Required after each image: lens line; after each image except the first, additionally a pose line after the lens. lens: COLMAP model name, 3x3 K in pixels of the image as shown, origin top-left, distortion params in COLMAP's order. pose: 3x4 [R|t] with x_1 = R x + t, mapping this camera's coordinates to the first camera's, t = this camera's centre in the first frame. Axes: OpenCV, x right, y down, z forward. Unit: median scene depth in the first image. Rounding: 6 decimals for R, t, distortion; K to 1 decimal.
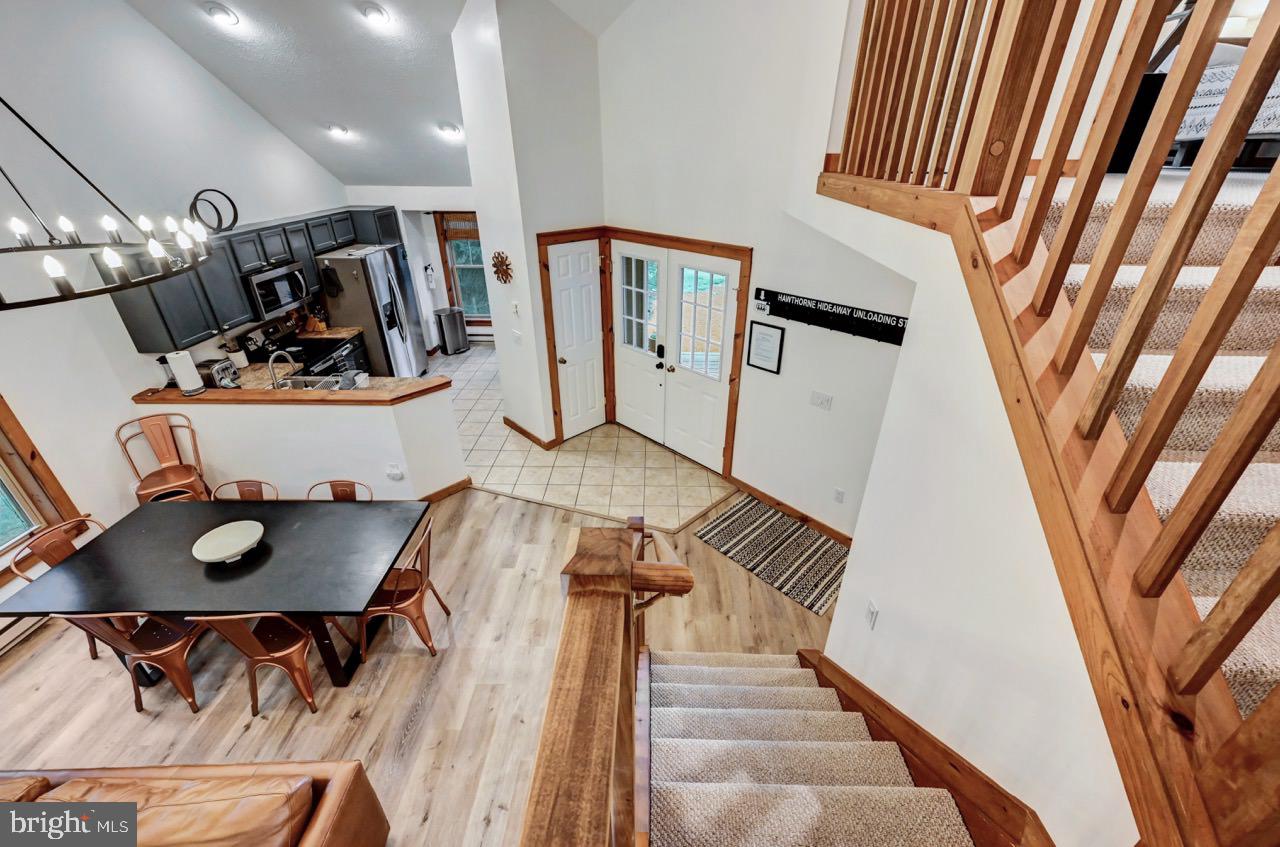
lens RADIAL K [[514.7, 0, 644.6], [0, 514.7, 414.6], [0, 0, 1]] dist [0.000533, -0.000112]
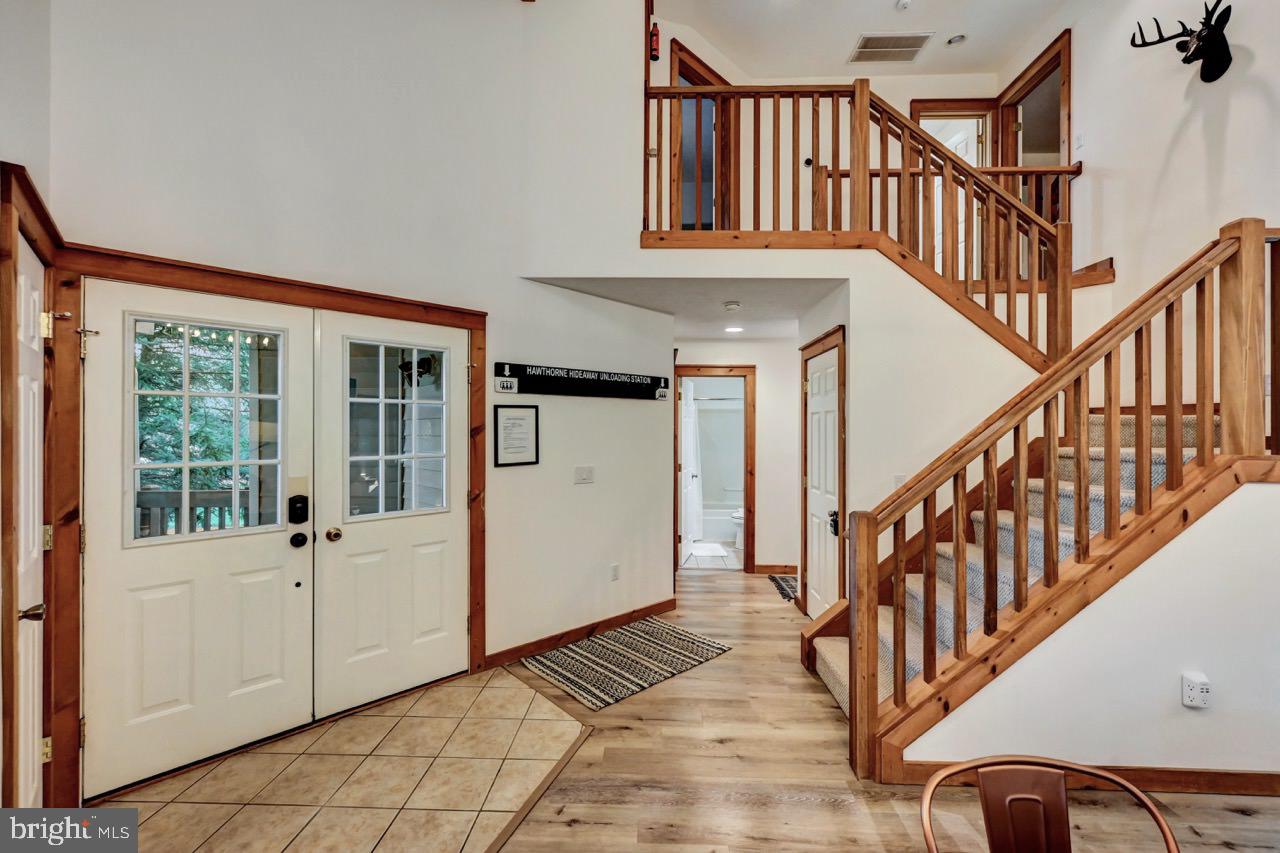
lens RADIAL K [[510.2, 0, 643.5], [0, 510.2, 428.2], [0, 0, 1]] dist [-0.001863, 0.000007]
pose [[0.012054, -0.001157, 0.999927, -0.457393], [0.457190, 0.889358, -0.004483, -0.039270], [-0.889287, 0.457211, 0.011249, 0.671481]]
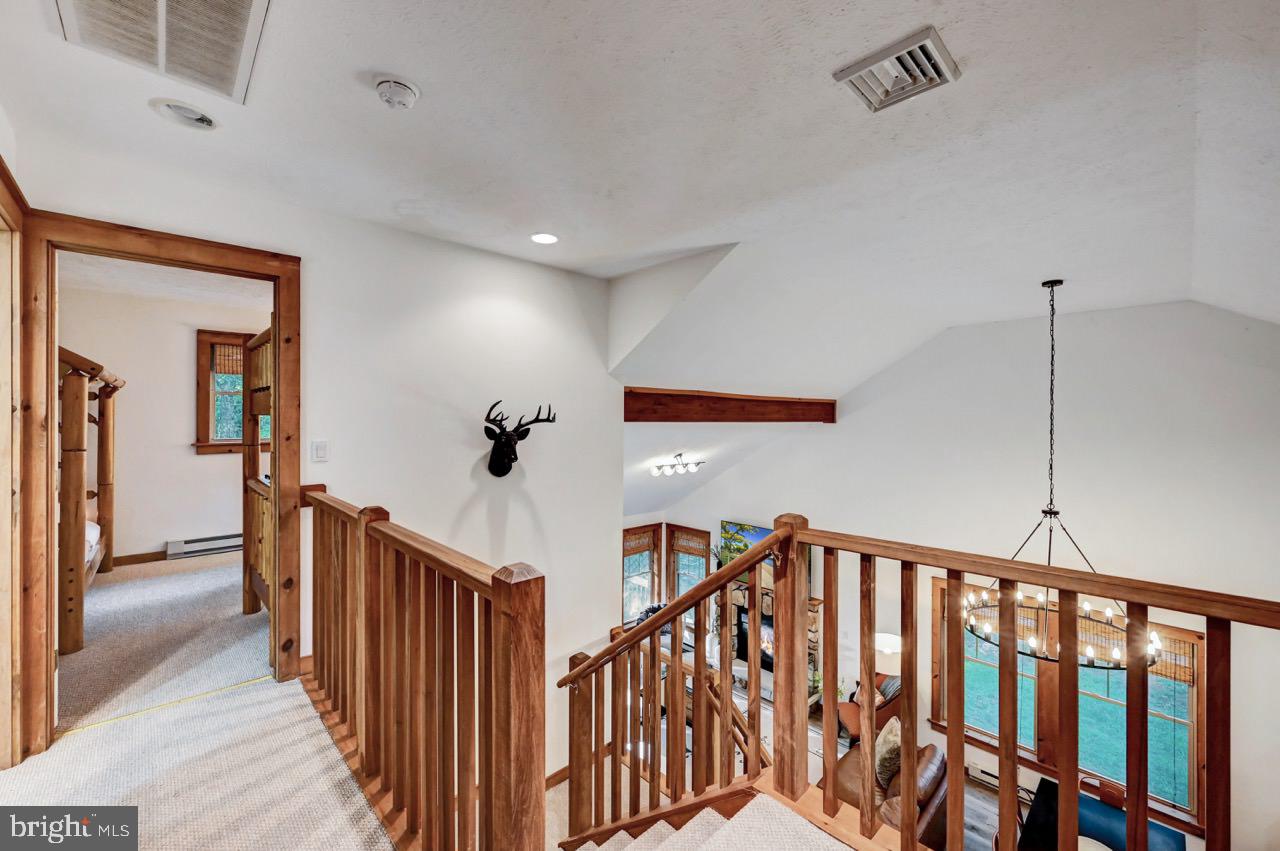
lens RADIAL K [[514.7, 0, 638.7], [0, 514.7, 418.2], [0, 0, 1]] dist [0.000533, -0.000112]
pose [[-0.714556, -0.005533, -0.699557, 0.557866], [-0.327286, 0.886433, 0.327292, -0.468961], [0.618299, 0.462824, -0.635217, 0.361271]]
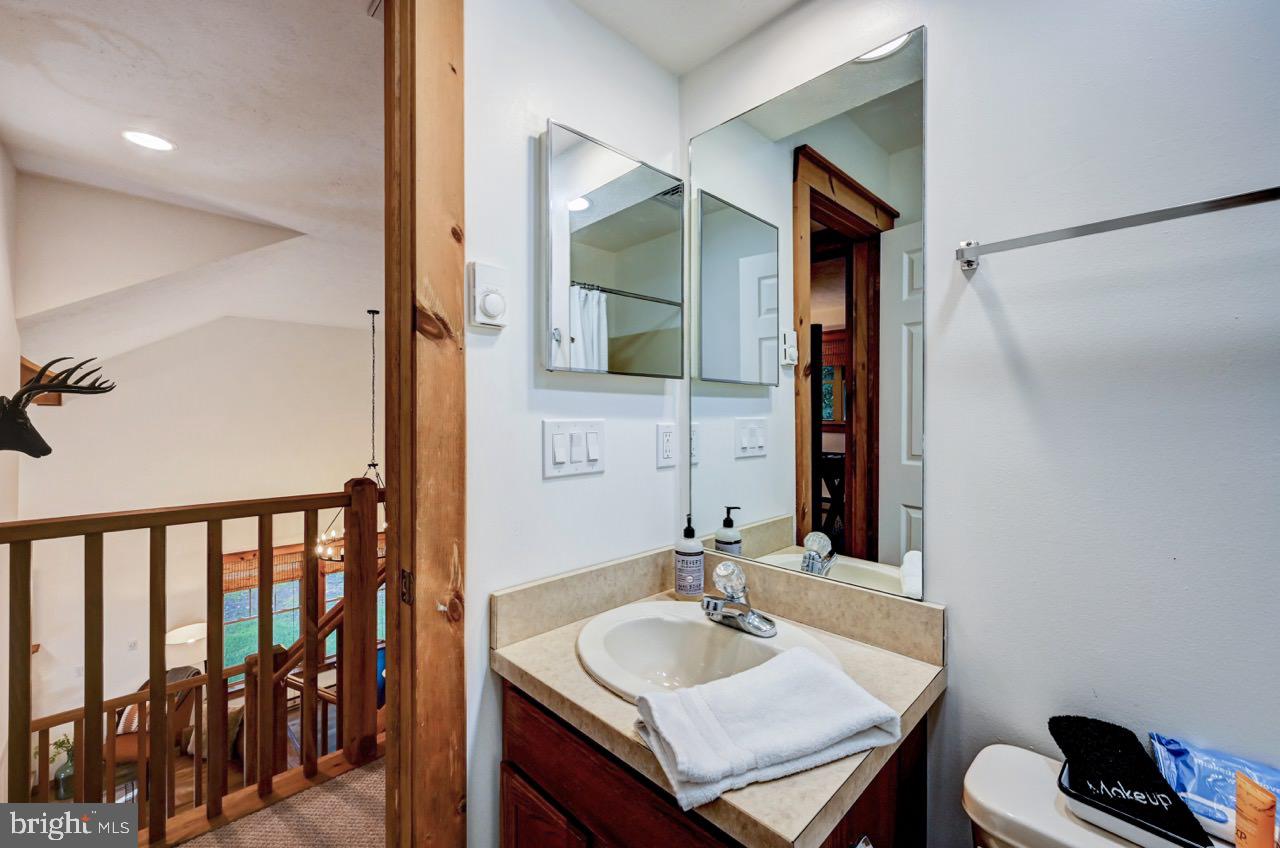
lens RADIAL K [[514.7, 0, 635.5], [0, 514.7, 412.2], [0, 0, 1]] dist [0.000533, -0.000112]
pose [[0.710145, -0.001834, -0.704053, 0.826703], [-0.322785, 0.887861, -0.327890, -0.192643], [0.625703, 0.460107, 0.629919, -0.125298]]
